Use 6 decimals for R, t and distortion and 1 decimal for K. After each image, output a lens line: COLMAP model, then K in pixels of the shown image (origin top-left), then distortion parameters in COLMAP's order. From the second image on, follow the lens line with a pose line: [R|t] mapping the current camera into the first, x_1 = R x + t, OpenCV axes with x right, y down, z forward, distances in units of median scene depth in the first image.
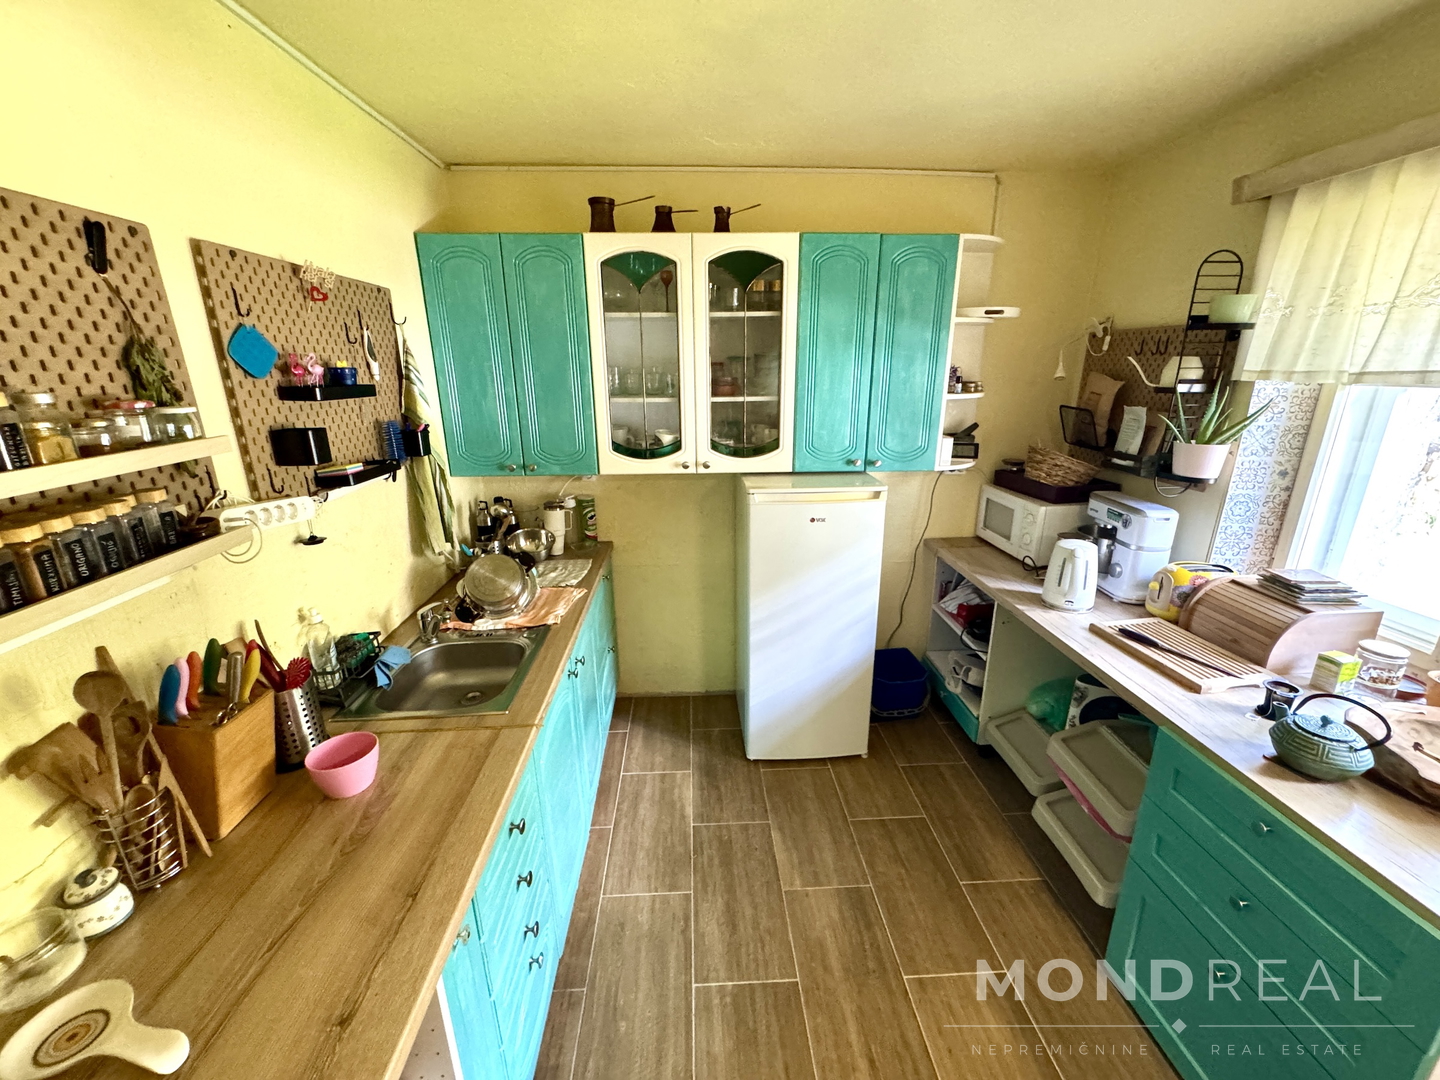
lens RADIAL K [[573.7, 0, 721.9], [0, 573.7, 539.0], [0, 0, 1]] dist [-0.002988, -0.000137]
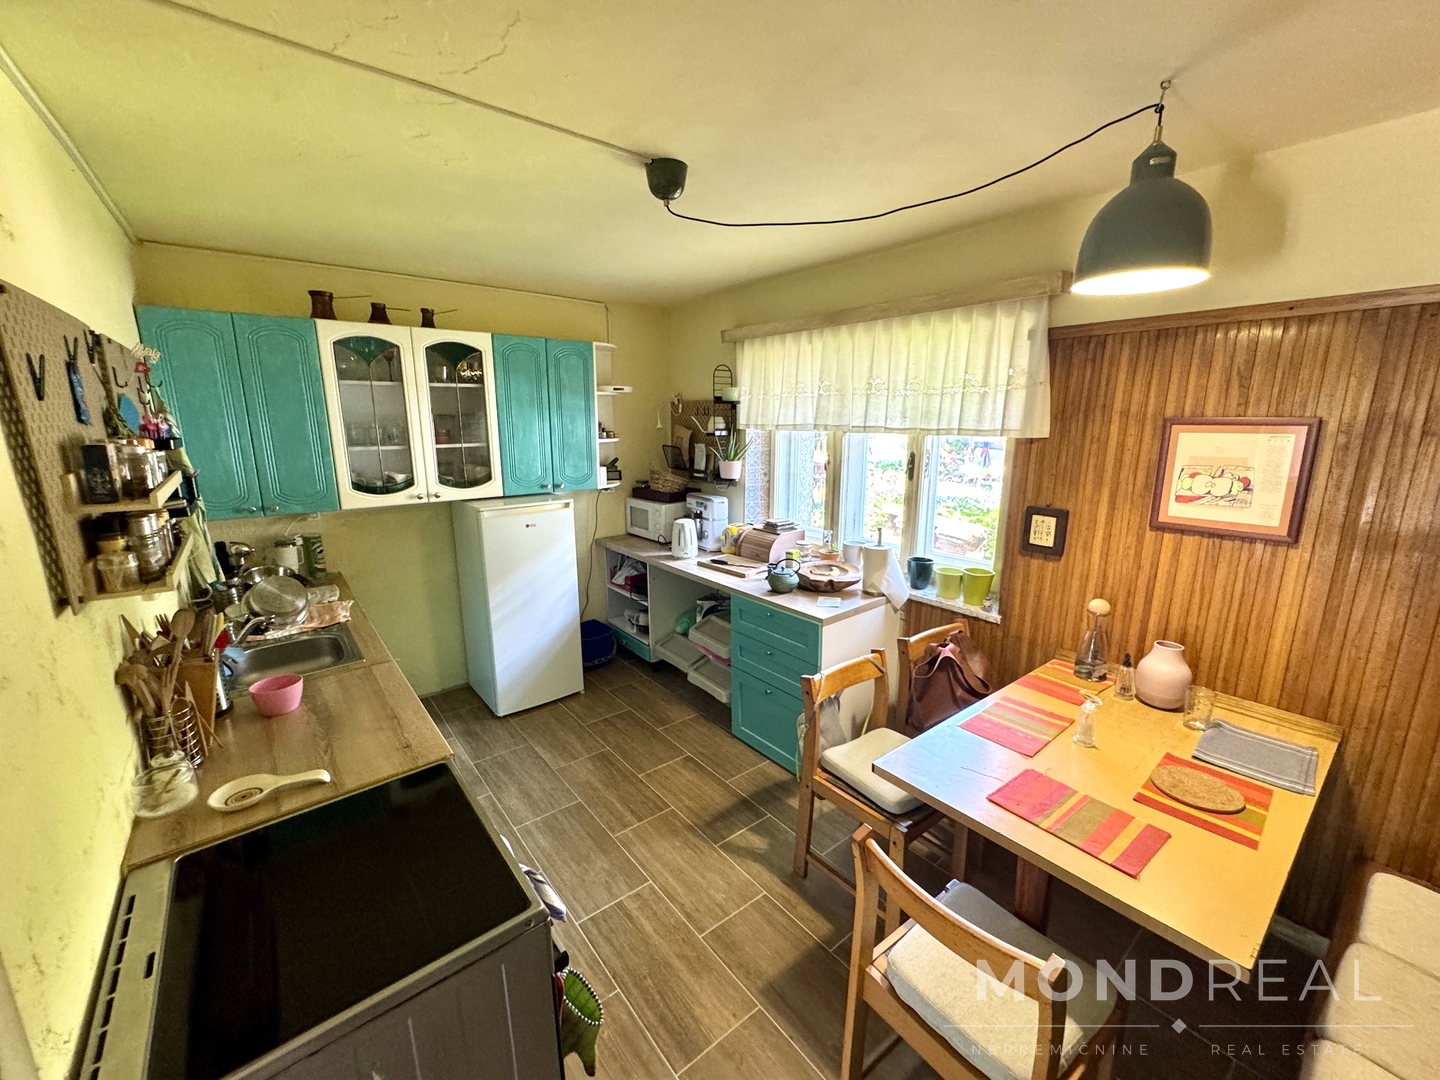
lens RADIAL K [[573.7, 0, 715.1], [0, 573.7, 538.9], [0, 0, 1]] dist [-0.002988, -0.000137]
pose [[0.814085, -0.116451, 0.568950, -0.285235], [0.164199, 0.985870, -0.033160, 0.125854], [-0.557049, 0.120416, 0.821703, -0.452394]]
